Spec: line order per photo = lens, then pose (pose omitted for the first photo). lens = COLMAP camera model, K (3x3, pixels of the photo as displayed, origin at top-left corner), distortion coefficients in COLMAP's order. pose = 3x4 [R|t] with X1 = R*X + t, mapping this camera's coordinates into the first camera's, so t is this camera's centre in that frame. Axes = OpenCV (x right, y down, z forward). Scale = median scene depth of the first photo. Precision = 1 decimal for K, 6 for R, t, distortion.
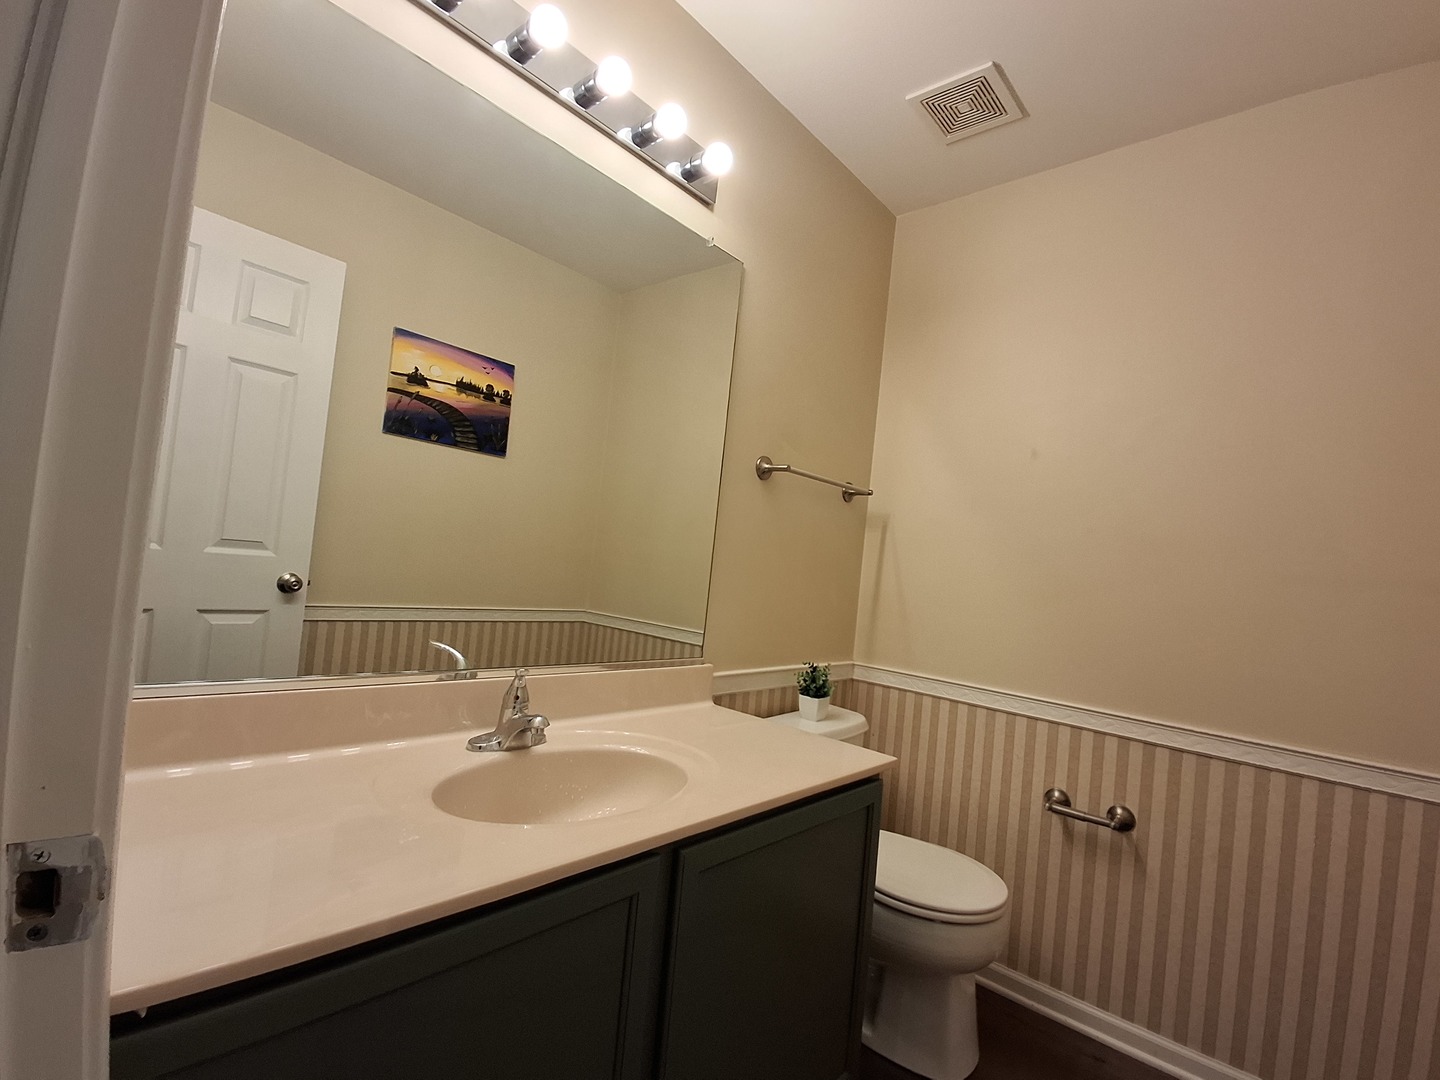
lens RADIAL K [[710.8, 0, 720.0], [0, 710.8, 540.0], [0, 0, 1]] dist [0.002818, -0.012589]
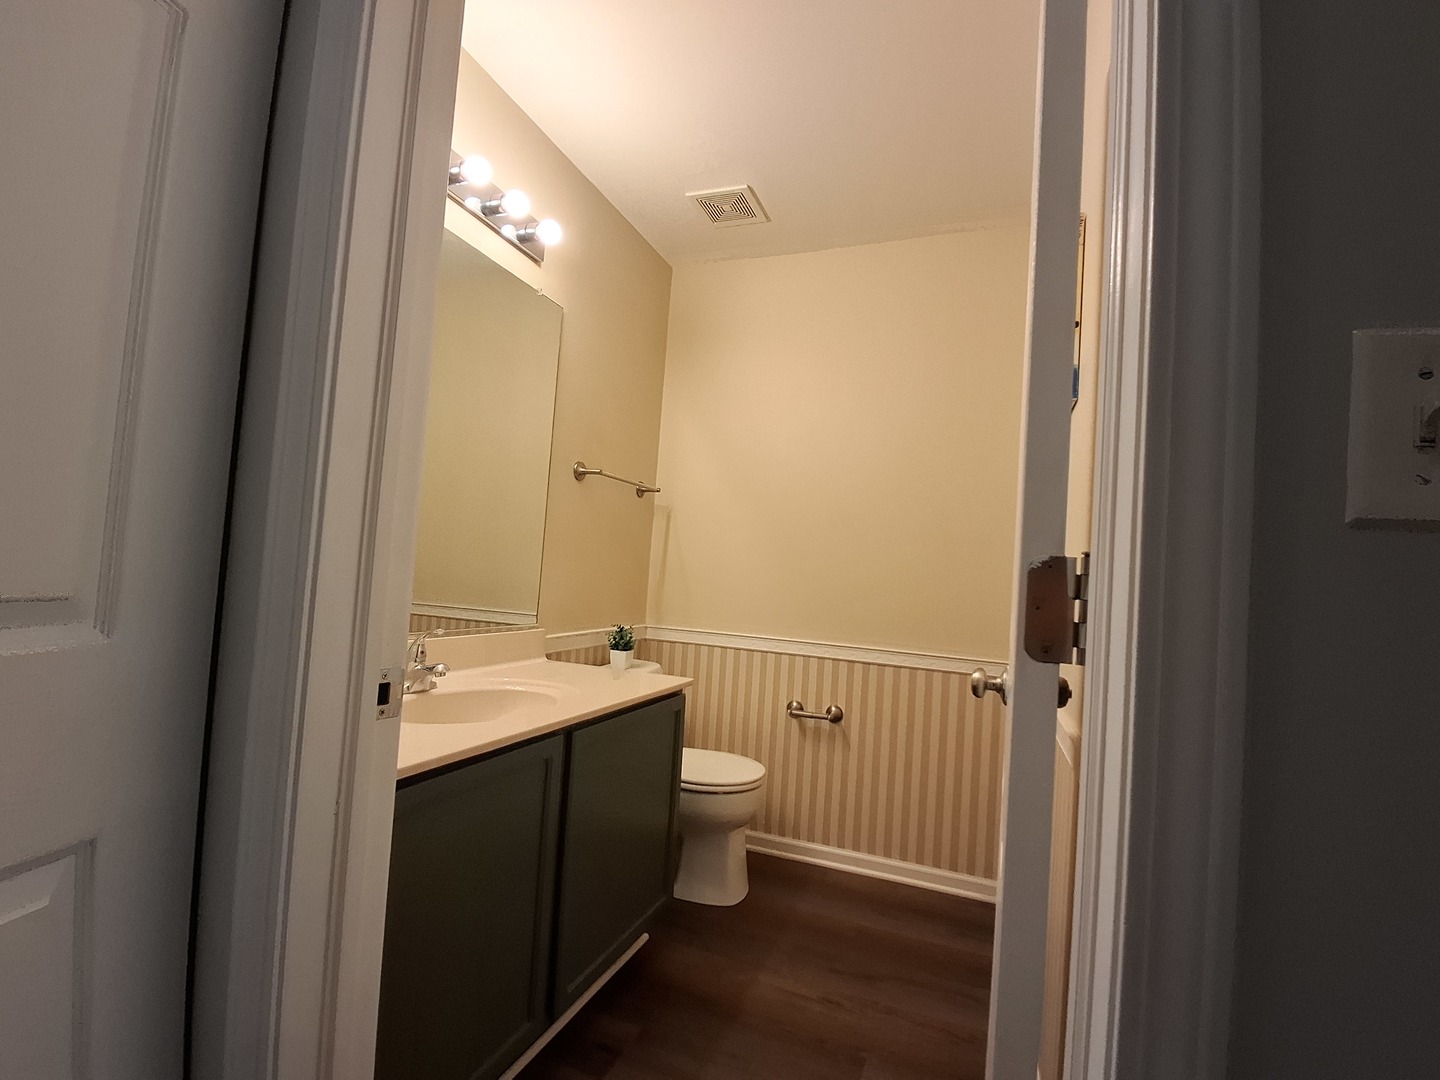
lens RADIAL K [[710.8, 0, 720.0], [0, 710.8, 540.0], [0, 0, 1]] dist [0.002818, -0.012589]
pose [[0.941894, -0.020569, 0.335280, -0.139822], [0.014537, 0.999684, 0.020490, -0.002510], [-0.335596, -0.014425, 0.941896, -0.290415]]
